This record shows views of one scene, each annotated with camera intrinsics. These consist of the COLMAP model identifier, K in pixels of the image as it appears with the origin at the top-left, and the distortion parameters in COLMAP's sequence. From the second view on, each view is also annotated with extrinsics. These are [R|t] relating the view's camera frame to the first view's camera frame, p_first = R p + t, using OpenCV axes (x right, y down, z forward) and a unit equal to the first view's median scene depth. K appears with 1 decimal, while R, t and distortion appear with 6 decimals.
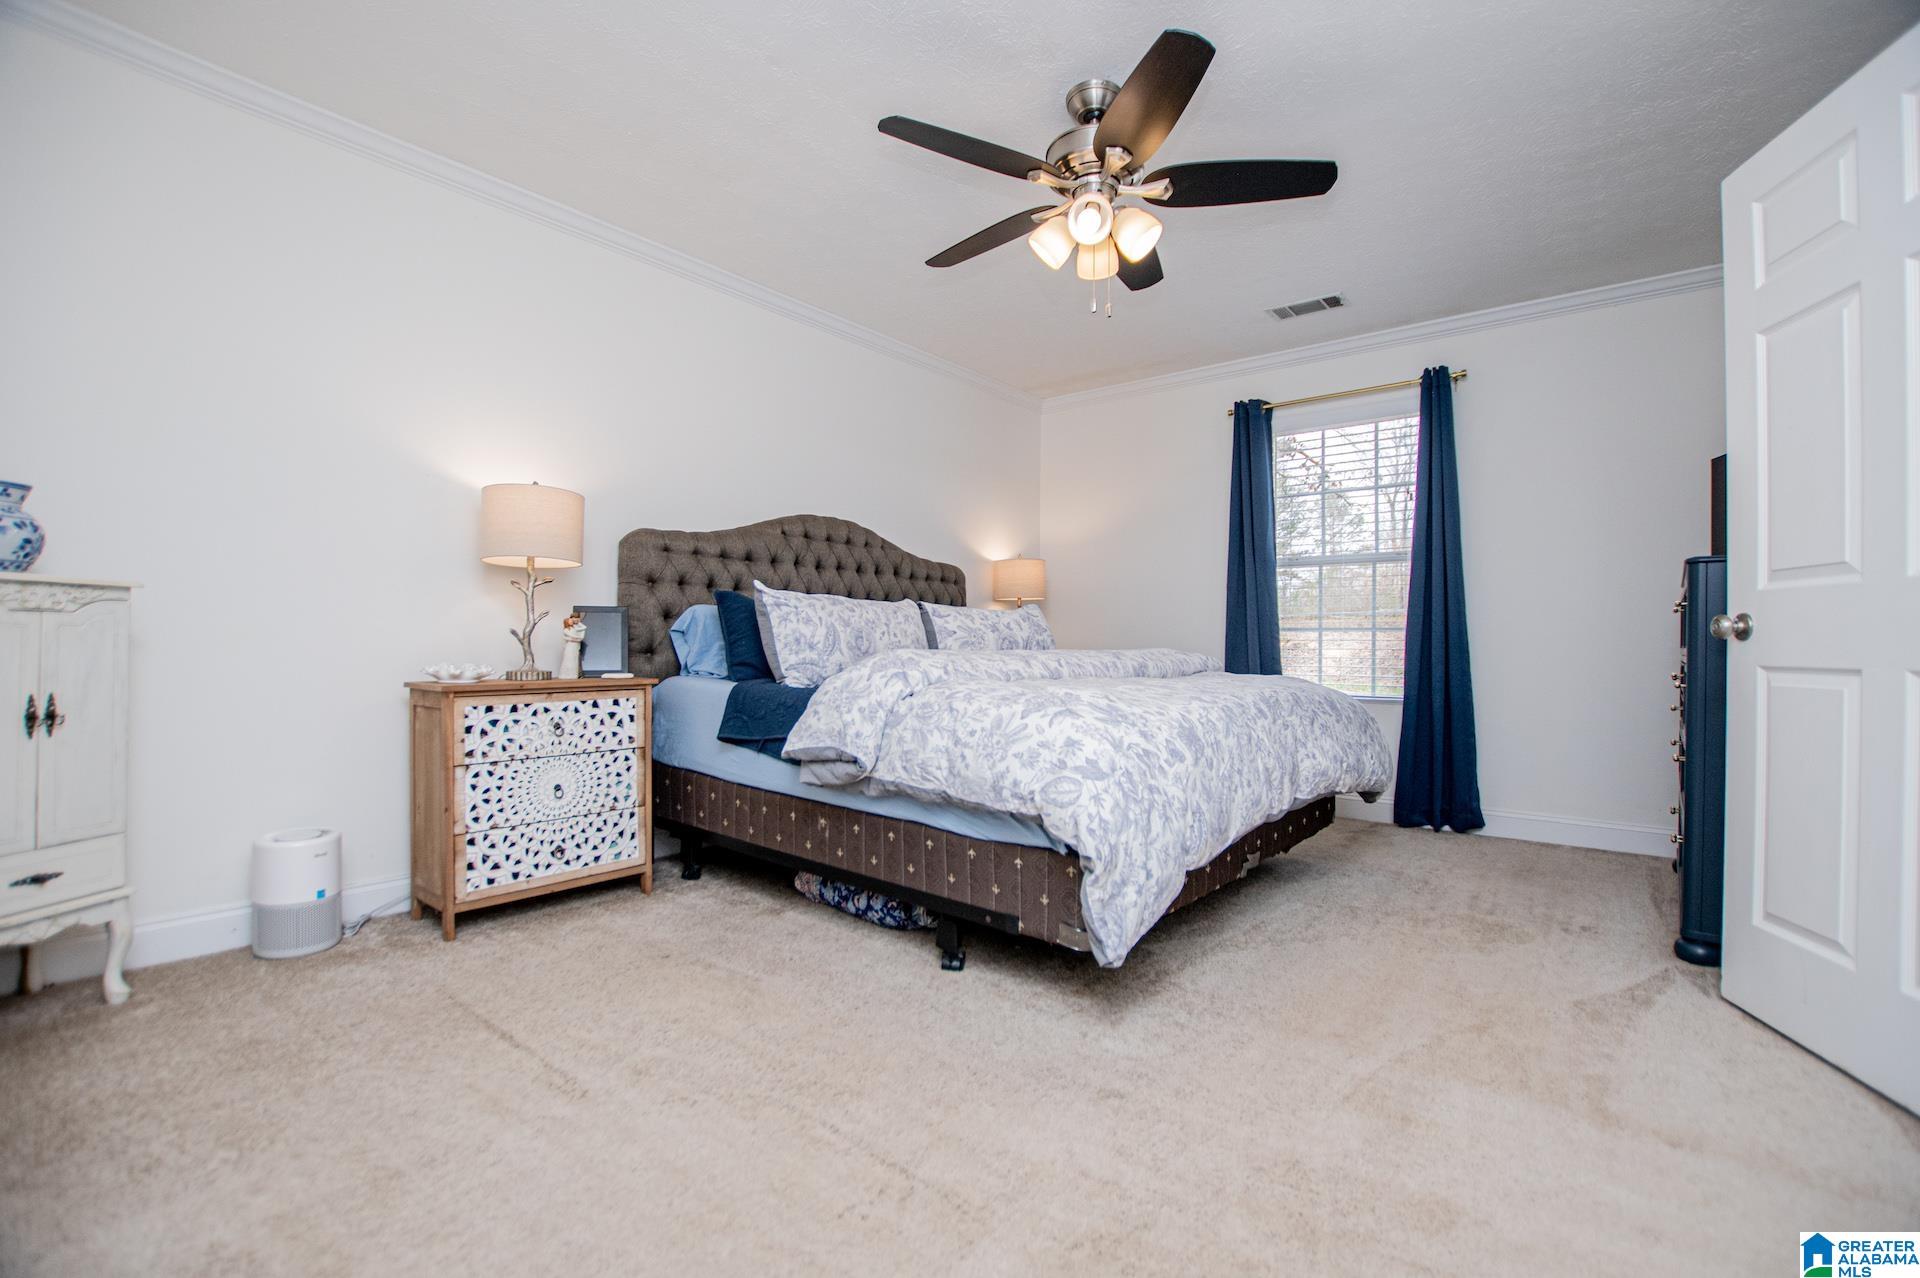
lens RADIAL K [[875.0, 0, 967.9], [0, 875.0, 632.9], [0, 0, 1]] dist [-0.020594, 0.001861]
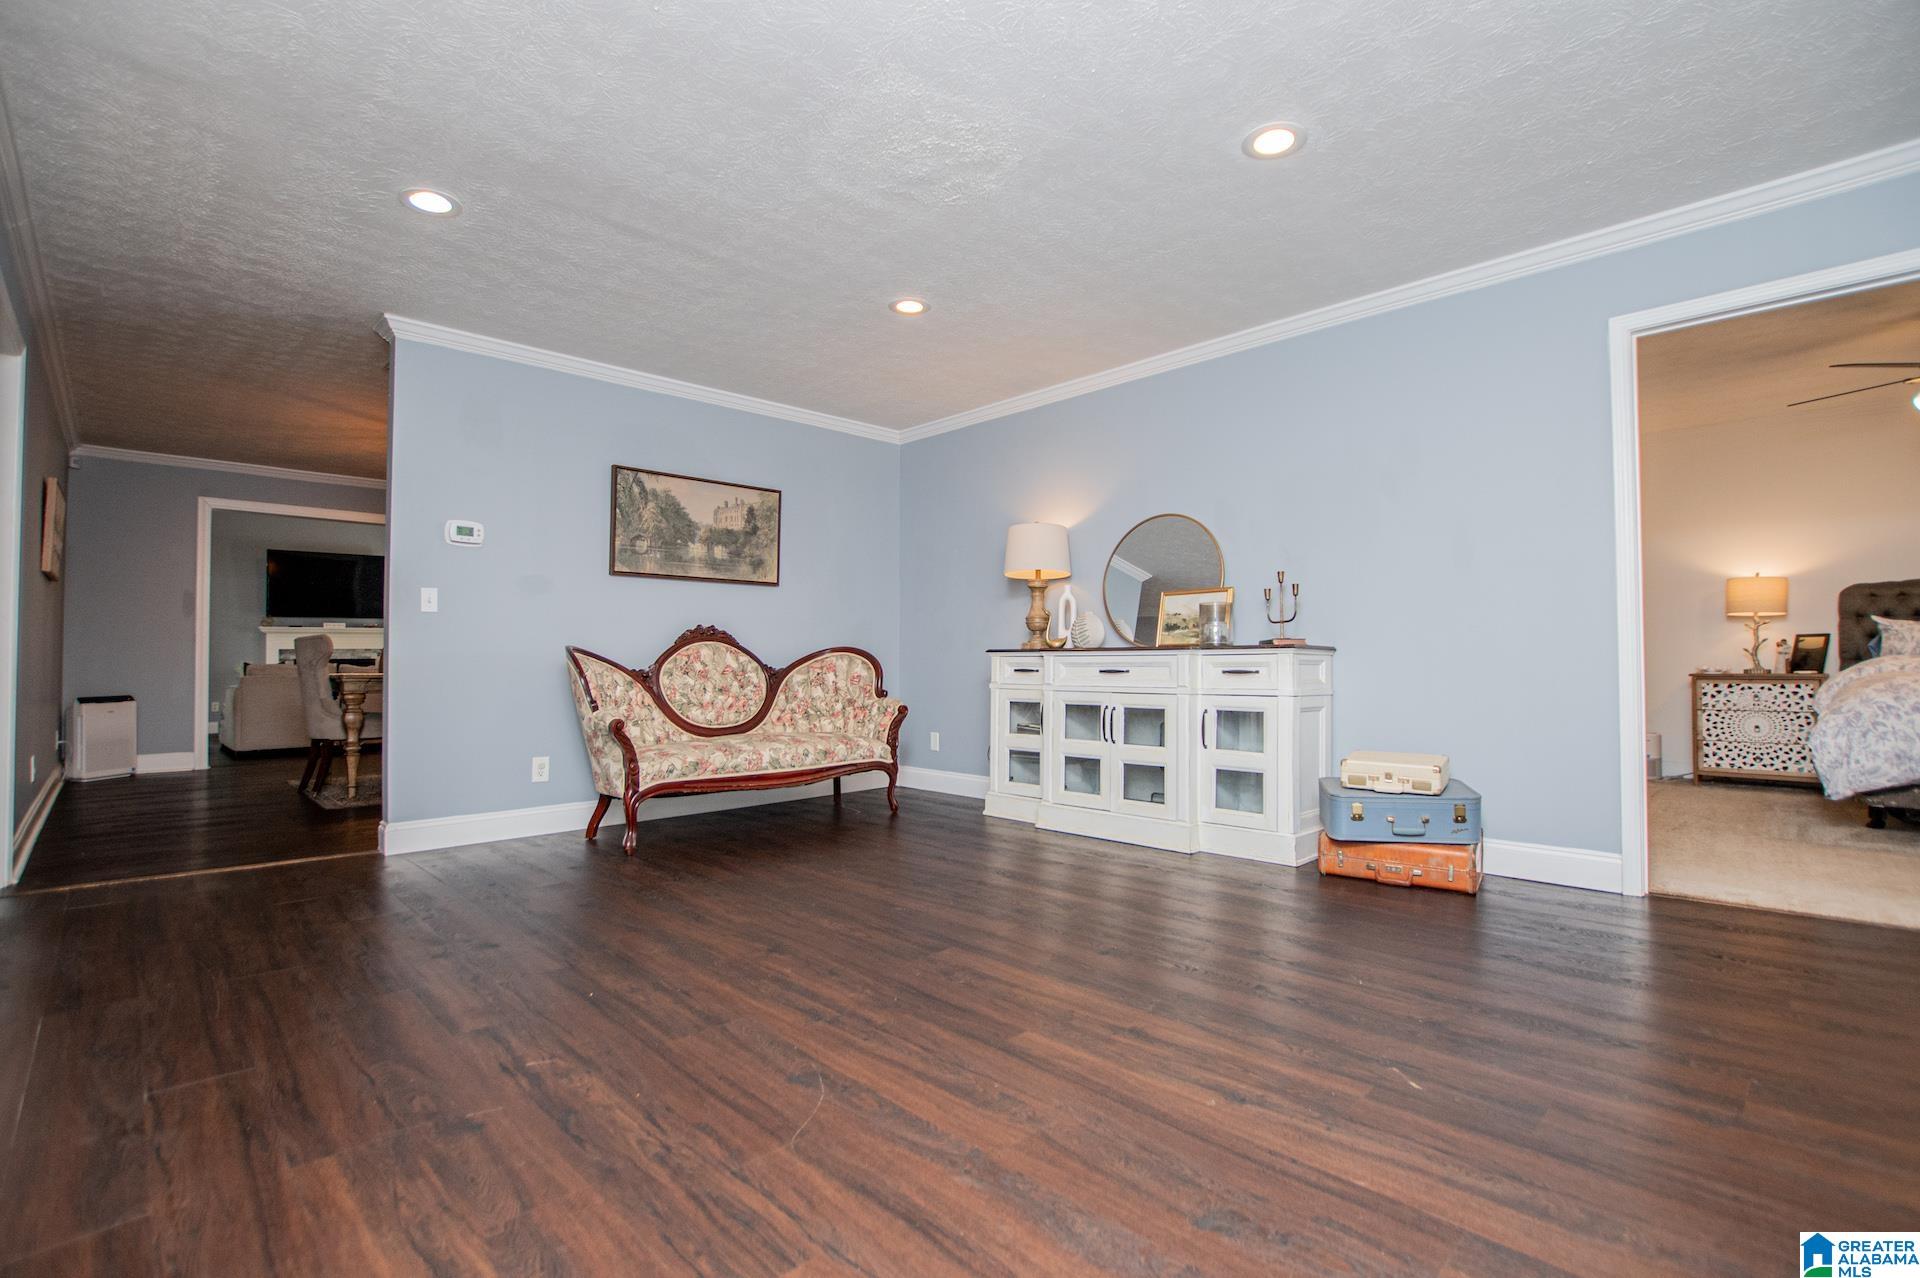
lens RADIAL K [[875.0, 0, 968.5], [0, 875.0, 637.0], [0, 0, 1]] dist [-0.020594, 0.001861]
pose [[-0.091858, -0.031369, -0.995278, 1.672505], [0.009876, 0.999426, -0.032411, 0.017394], [0.995723, -0.012807, -0.091495, -0.622308]]
